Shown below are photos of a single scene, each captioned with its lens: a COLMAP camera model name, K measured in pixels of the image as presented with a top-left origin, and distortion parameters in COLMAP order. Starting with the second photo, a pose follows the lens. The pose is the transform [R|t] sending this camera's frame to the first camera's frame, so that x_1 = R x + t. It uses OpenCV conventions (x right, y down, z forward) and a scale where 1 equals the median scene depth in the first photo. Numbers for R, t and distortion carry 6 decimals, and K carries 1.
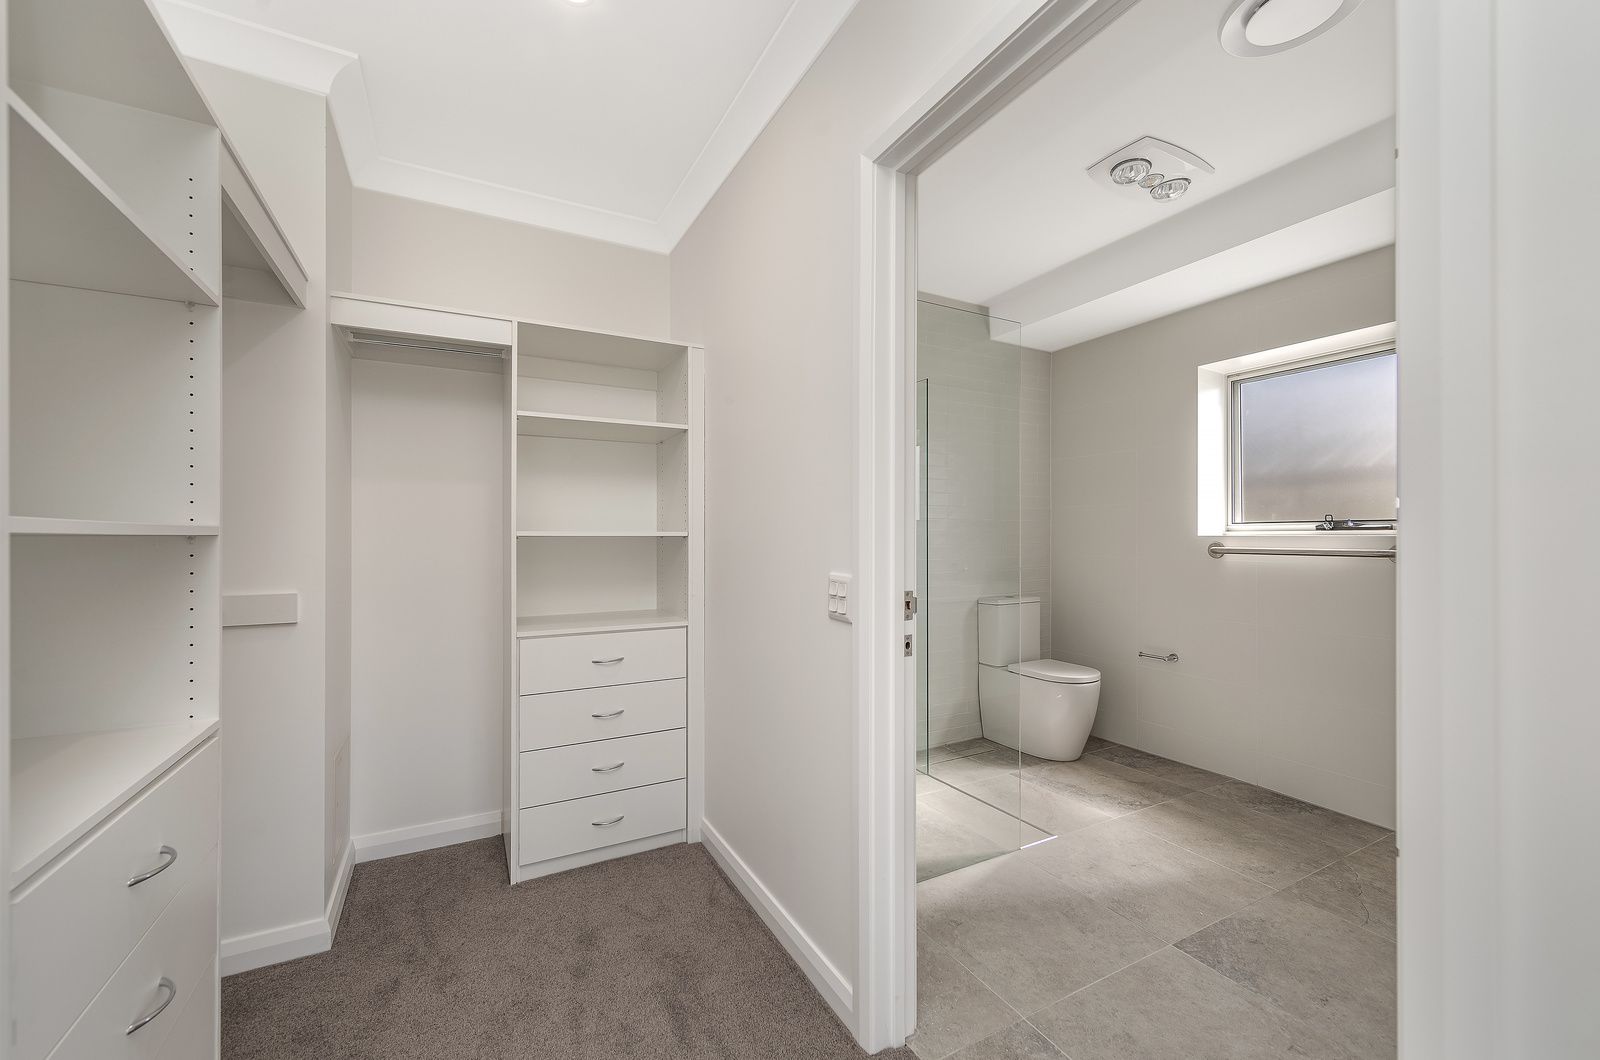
lens RADIAL K [[635.0, 0, 791.4], [0, 635.0, 536.5], [0, 0, 1]] dist [-0.007064, 0.000343]
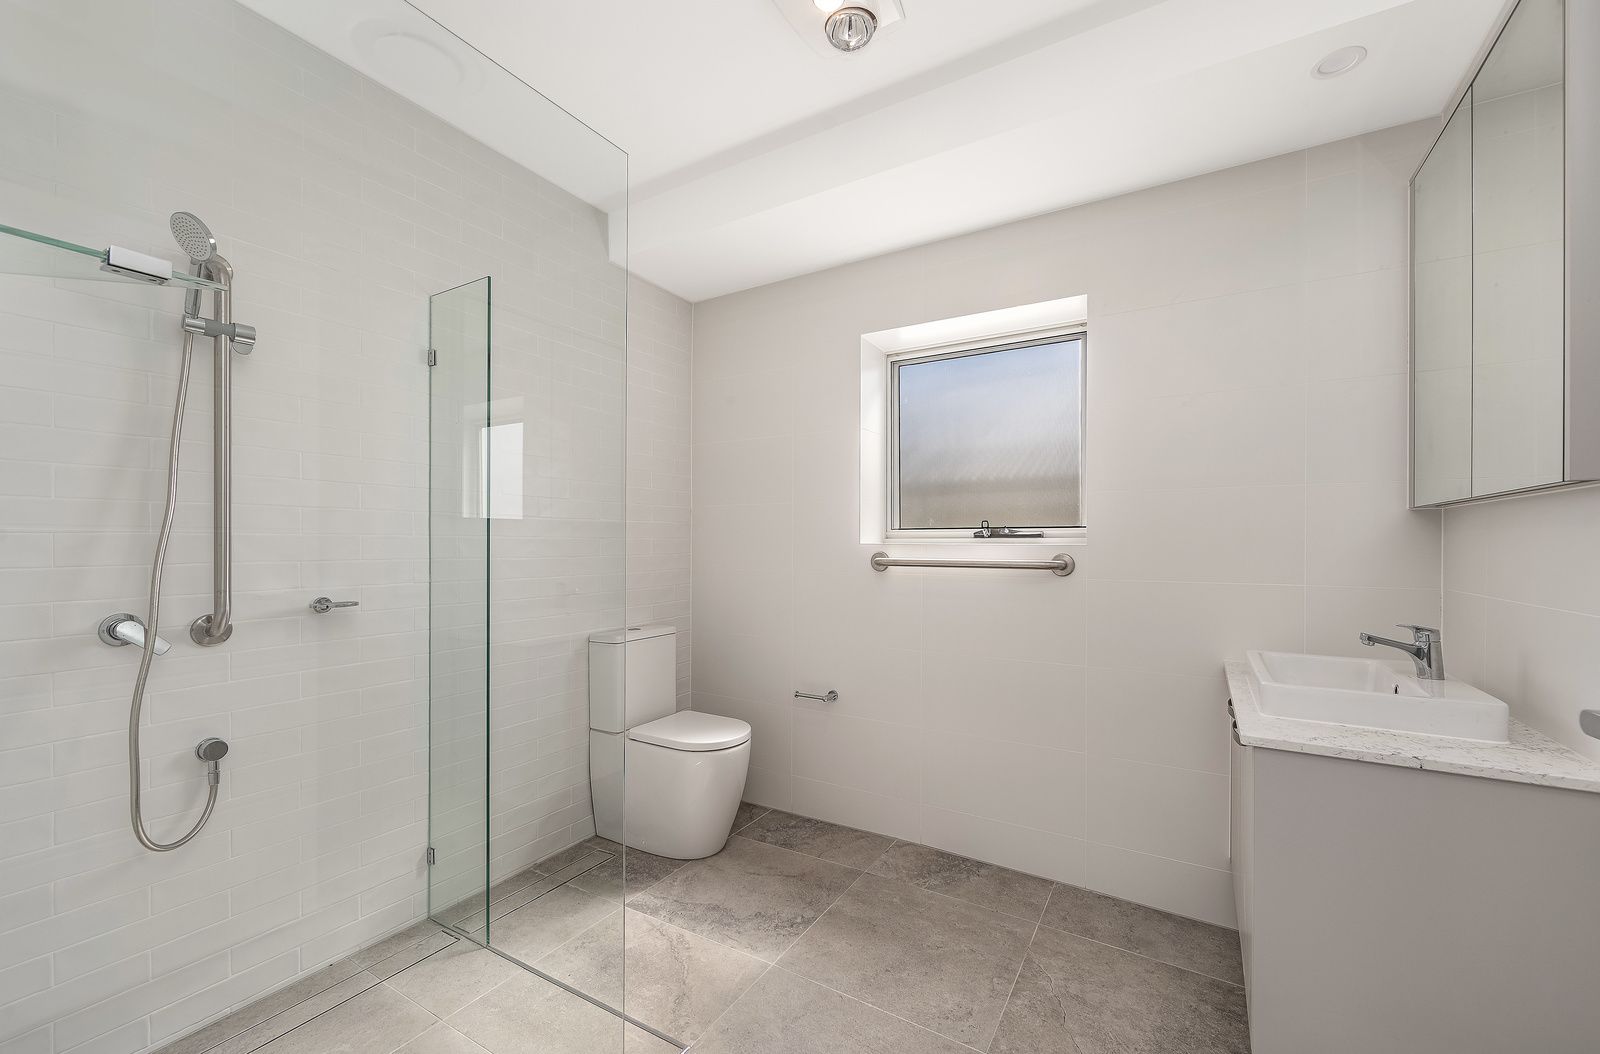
lens RADIAL K [[635.0, 0, 799.2], [0, 635.0, 539.5], [0, 0, 1]] dist [-0.007064, 0.000343]
pose [[0.857672, 0.005936, 0.514164, 0.160719], [-0.003986, 0.999980, -0.004895, -0.002248], [-0.514182, 0.002149, 0.857678, 0.349670]]
